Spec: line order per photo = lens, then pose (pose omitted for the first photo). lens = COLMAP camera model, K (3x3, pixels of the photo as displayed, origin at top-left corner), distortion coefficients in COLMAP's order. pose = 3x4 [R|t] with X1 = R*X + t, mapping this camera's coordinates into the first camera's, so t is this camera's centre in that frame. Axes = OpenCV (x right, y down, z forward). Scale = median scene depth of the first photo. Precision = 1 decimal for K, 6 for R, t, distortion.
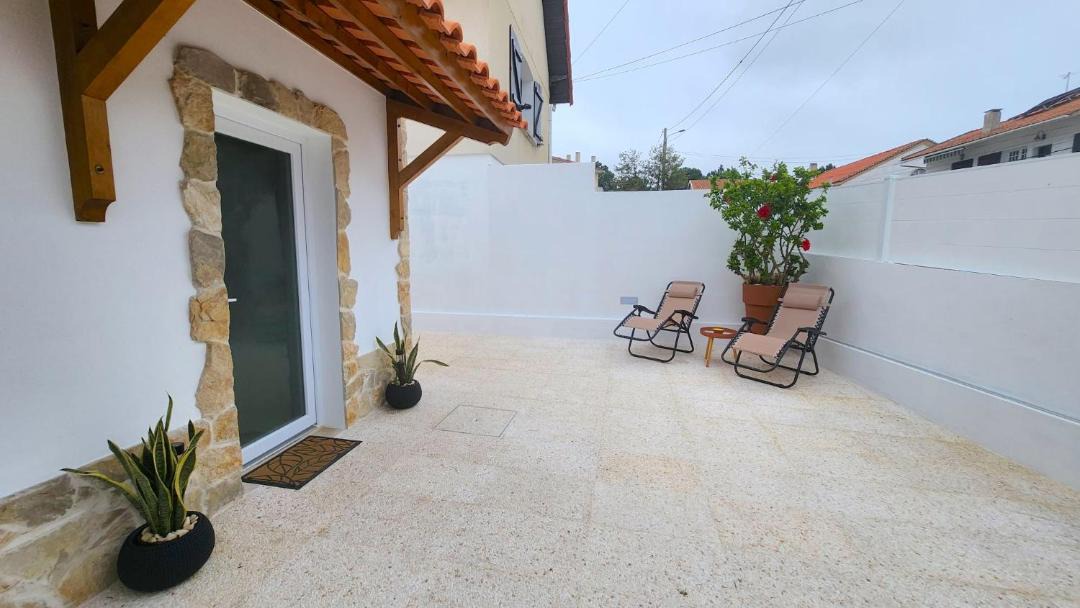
lens RADIAL K [[429.7, 0, 533.2], [0, 429.7, 303.2], [0, 0, 1]] dist [-0.003477, -0.000331]
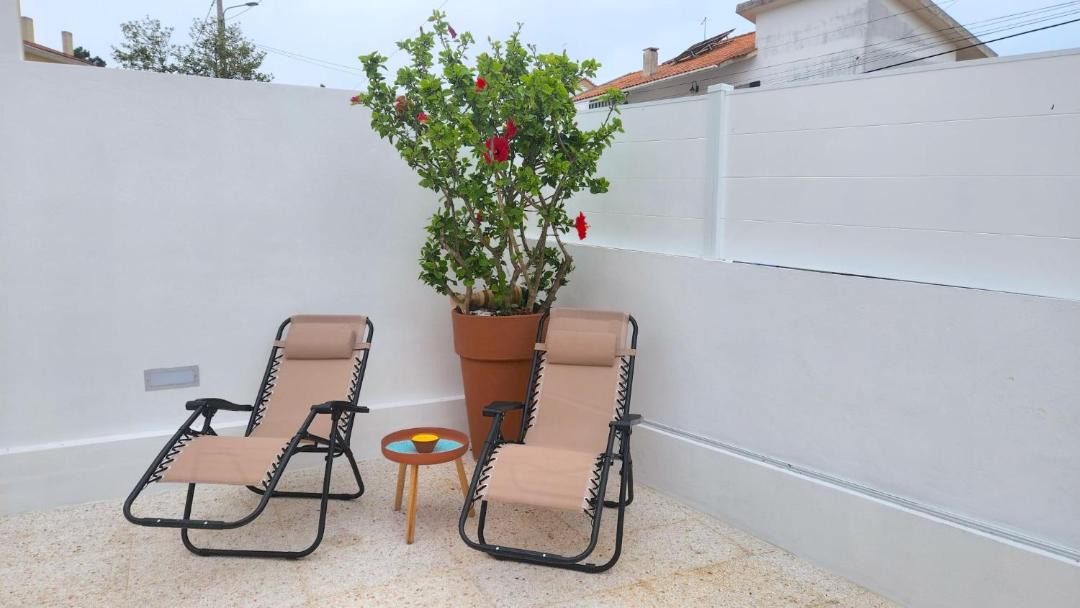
lens RADIAL K [[728.4, 0, 540.5], [0, 728.4, 320.2], [0, 0, 1]] dist [0.056382, -0.003345]
pose [[0.777454, -0.085554, 0.623094, 0.094068], [0.081985, 0.996037, 0.034466, -0.058709], [-0.623574, 0.024288, 0.781387, 0.372620]]
